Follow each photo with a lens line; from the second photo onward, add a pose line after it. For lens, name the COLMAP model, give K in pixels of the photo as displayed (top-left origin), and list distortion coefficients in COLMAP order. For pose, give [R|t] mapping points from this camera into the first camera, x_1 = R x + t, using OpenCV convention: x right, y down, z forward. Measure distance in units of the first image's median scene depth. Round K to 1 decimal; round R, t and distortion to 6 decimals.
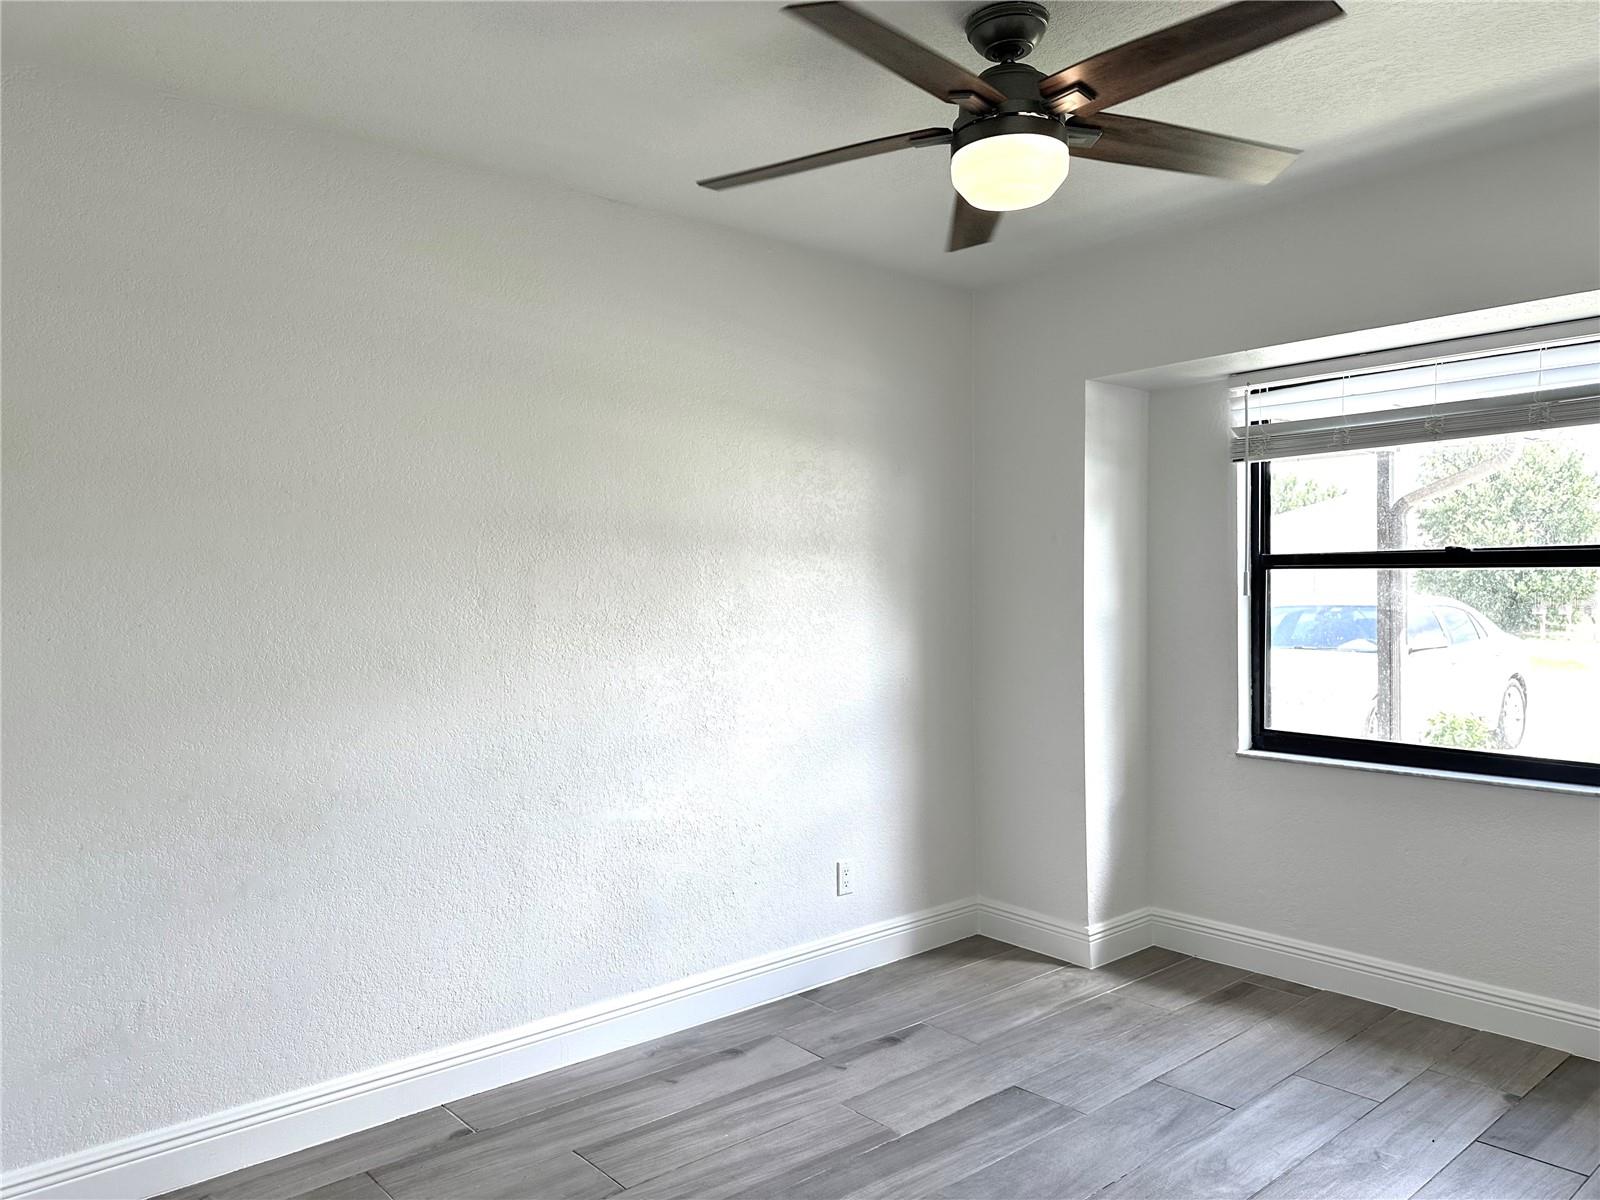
lens RADIAL K [[1131.3, 0, 786.8], [0, 1131.3, 596.0], [0, 0, 1]] dist [0.041863, -0.048572]
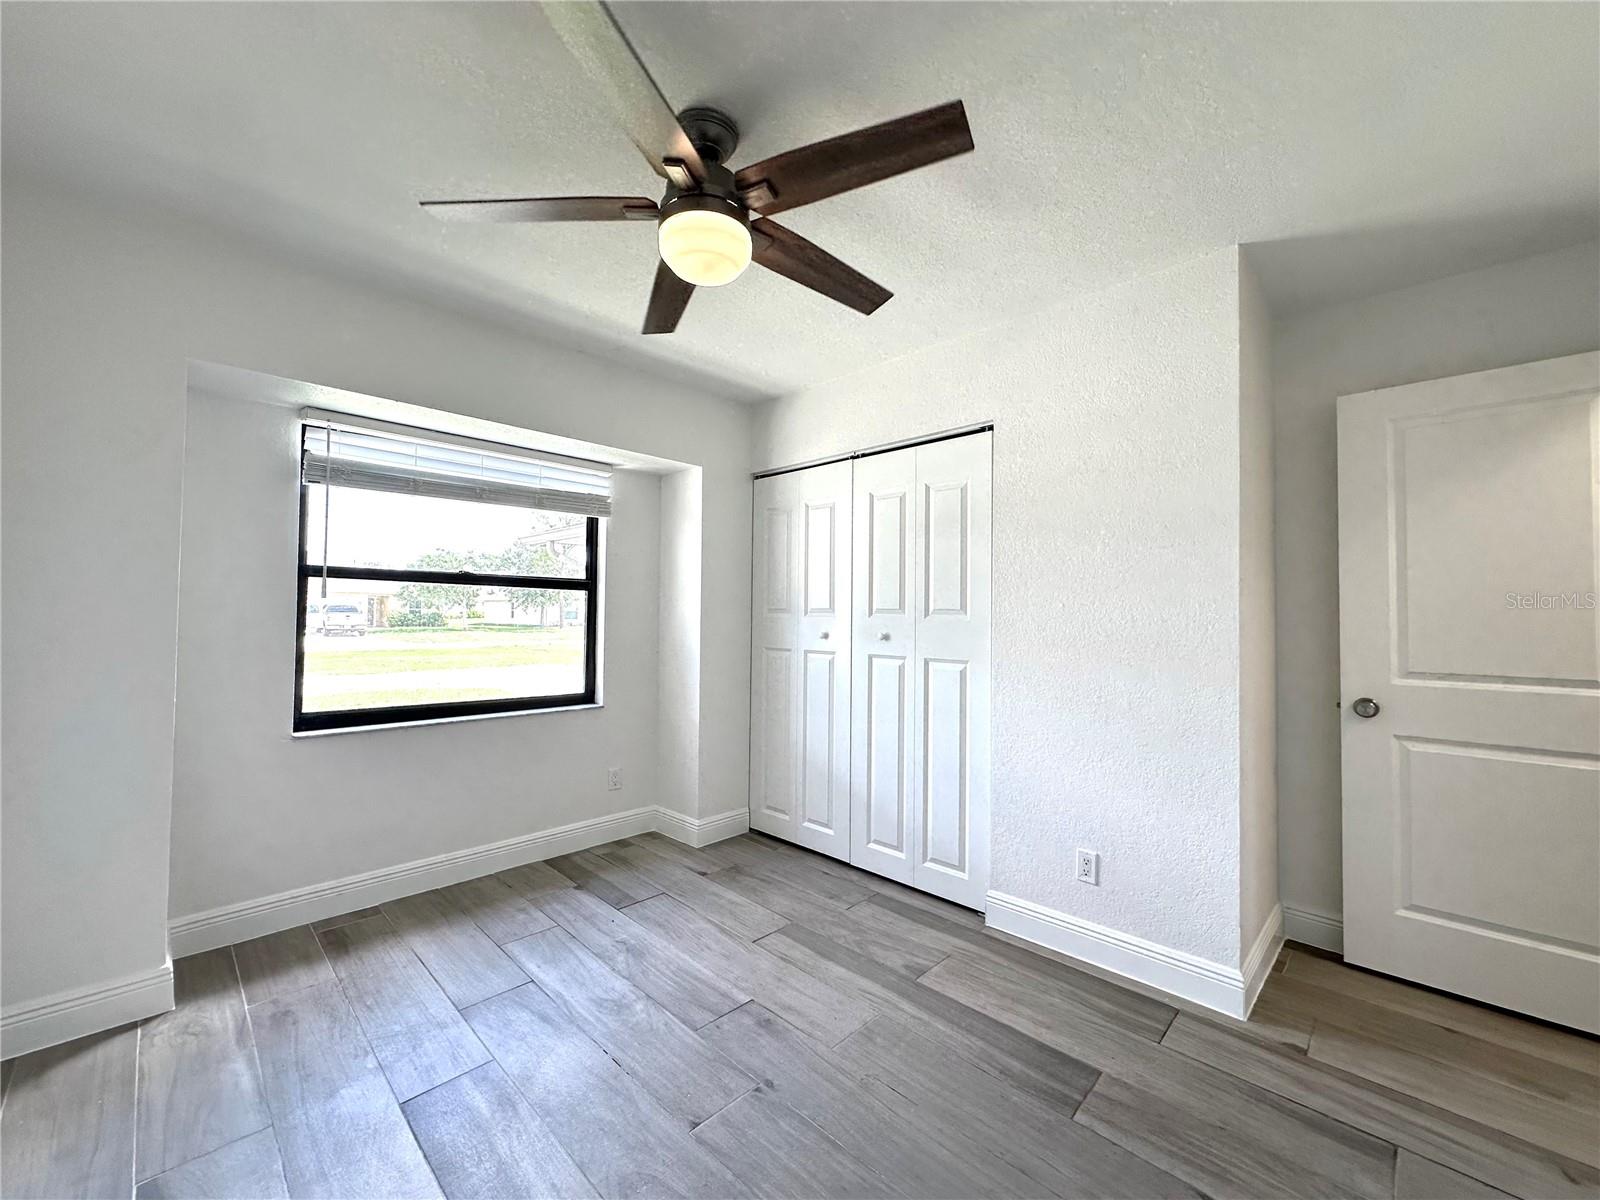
lens RADIAL K [[636.4, 0, 803.5], [0, 636.4, 599.3], [0, 0, 1]] dist [-0.005535, 0.001540]
pose [[-0.093007, 0.033502, 0.995102, -0.331930], [-0.001874, 0.999426, -0.033823, 0.025030], [-0.995664, -0.005010, -0.092891, 0.646624]]
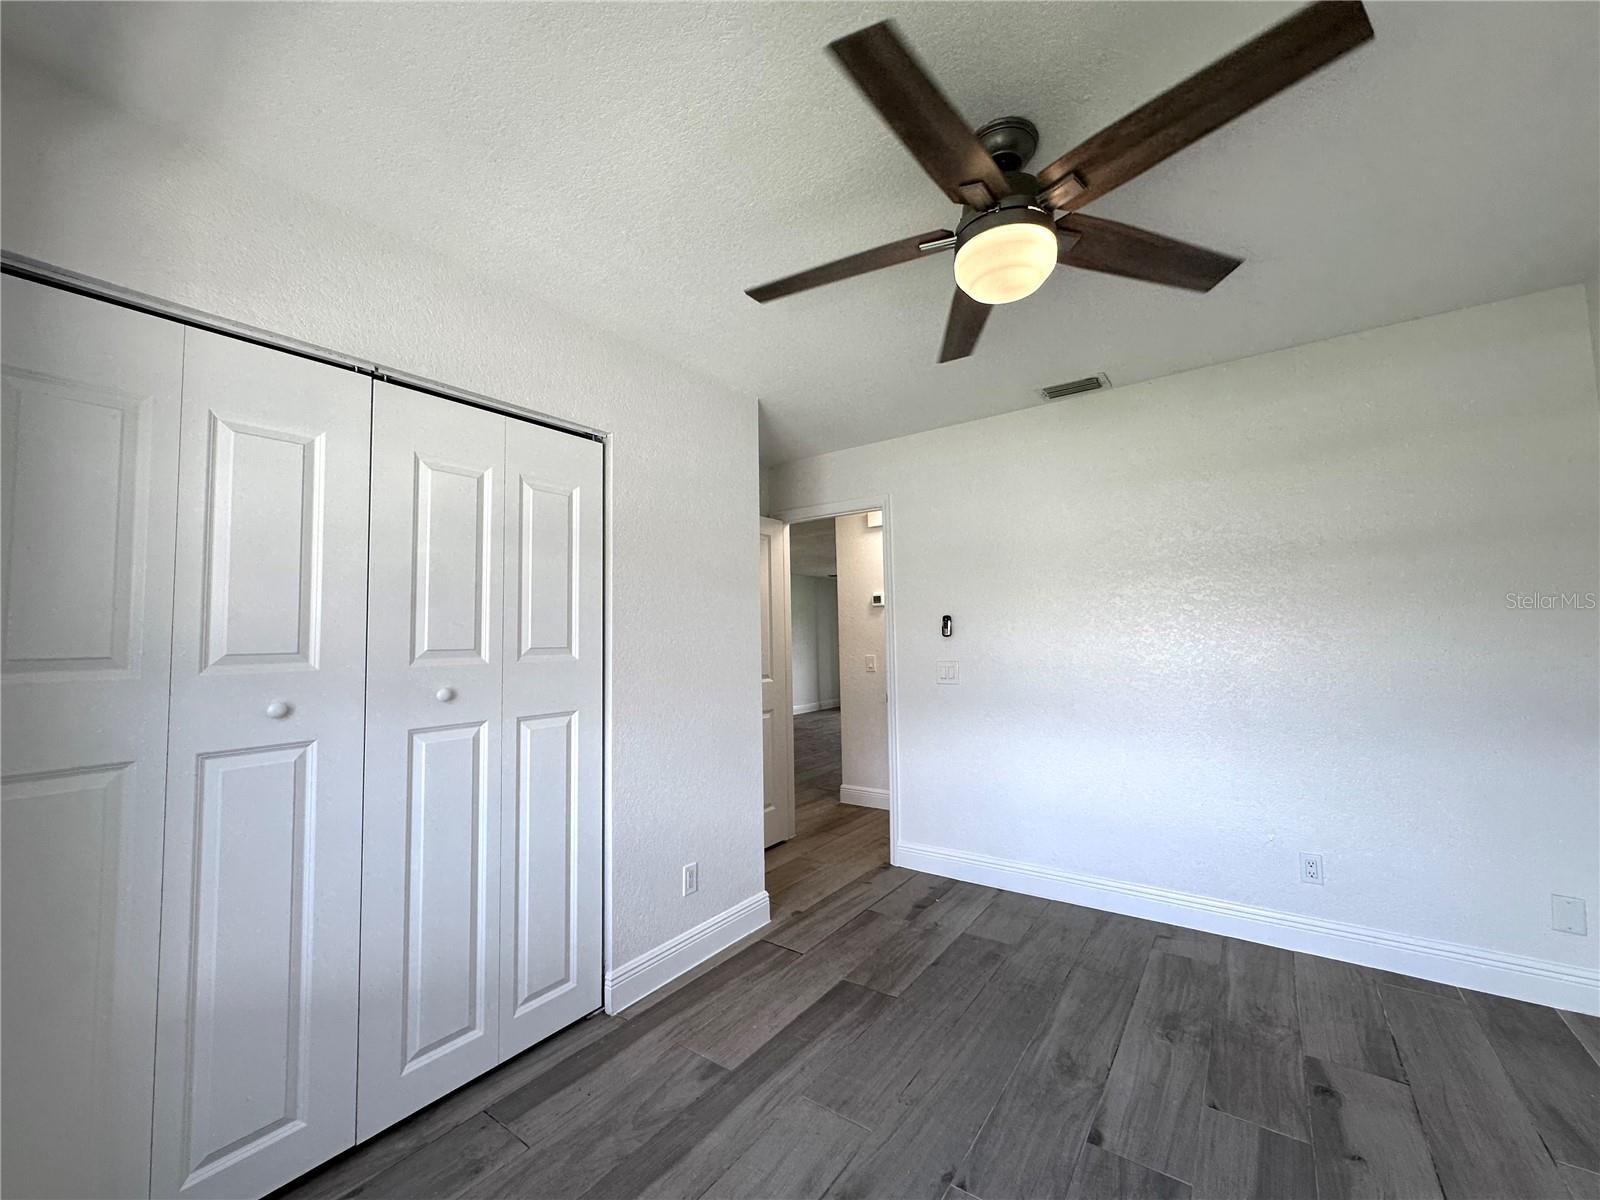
lens RADIAL K [[636.4, 0, 798.7], [0, 636.4, 602.1], [0, 0, 1]] dist [-0.005535, 0.001540]
pose [[-0.971719, 0.017508, -0.235490, 0.376332], [0.030185, 0.998276, -0.050337, 0.003810], [0.234203, -0.056022, -0.970572, 1.054772]]
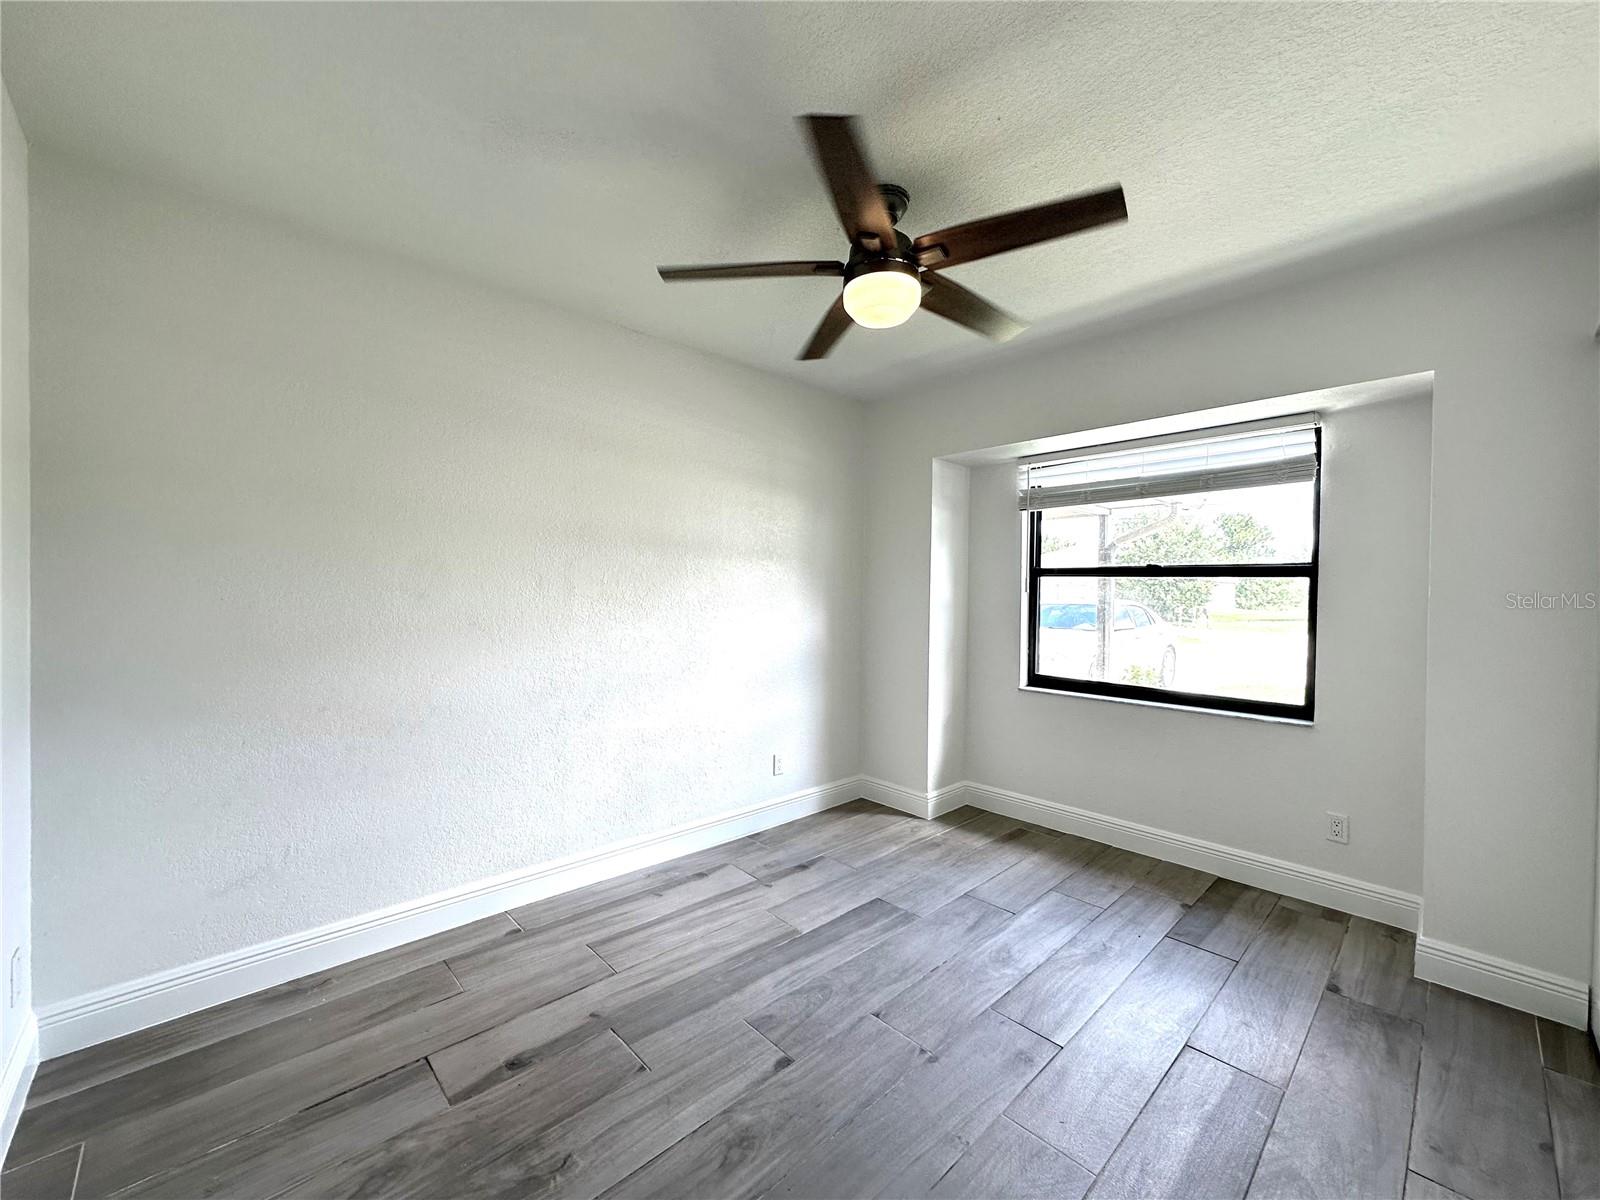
lens RADIAL K [[636.4, 0, 797.2], [0, 636.4, 593.8], [0, 0, 1]] dist [-0.005535, 0.001540]
pose [[0.998726, 0.020239, 0.046226, 0.036422], [-0.020056, 0.999789, -0.004419, 0.014860], [-0.046306, 0.003486, 0.998921, 0.116454]]
